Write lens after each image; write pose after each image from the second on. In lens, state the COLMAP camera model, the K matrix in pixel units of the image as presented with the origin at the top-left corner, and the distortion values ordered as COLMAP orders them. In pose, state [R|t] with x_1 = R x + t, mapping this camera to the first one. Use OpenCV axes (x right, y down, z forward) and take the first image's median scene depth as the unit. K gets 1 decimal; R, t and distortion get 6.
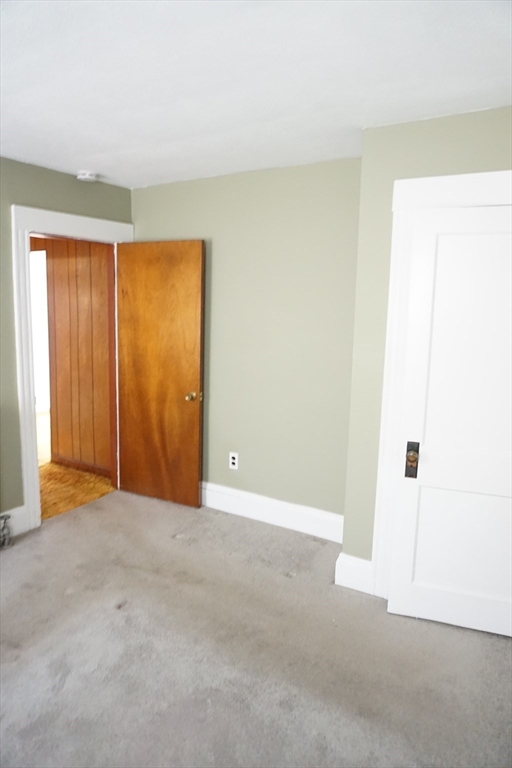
lens RADIAL K [[511.3, 0, 255.6], [0, 511.3, 382.5], [0, 0, 1]] dist [-0.049949, 0.030228]
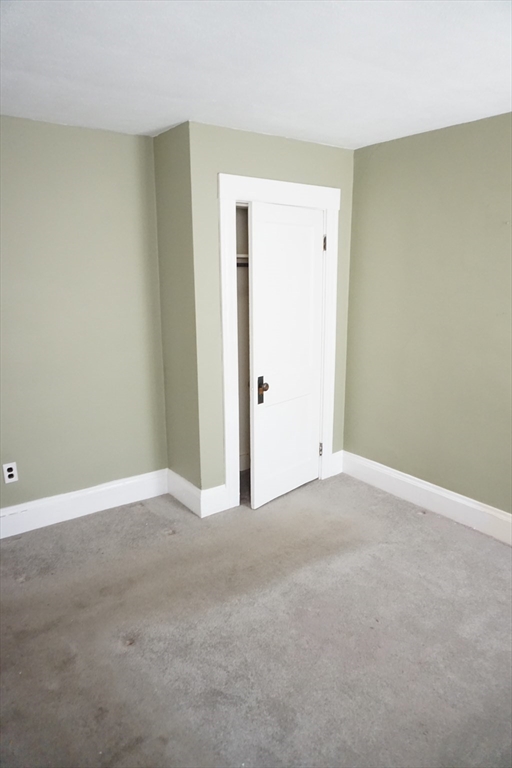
lens RADIAL K [[511.3, 0, 255.7], [0, 511.3, 384.1], [0, 0, 1]] dist [-0.049949, 0.030228]
pose [[0.386568, -0.227326, 0.893806, -0.758600], [0.155909, 0.971305, 0.179607, -0.092270], [-0.908987, 0.069922, 0.410917, 0.374910]]
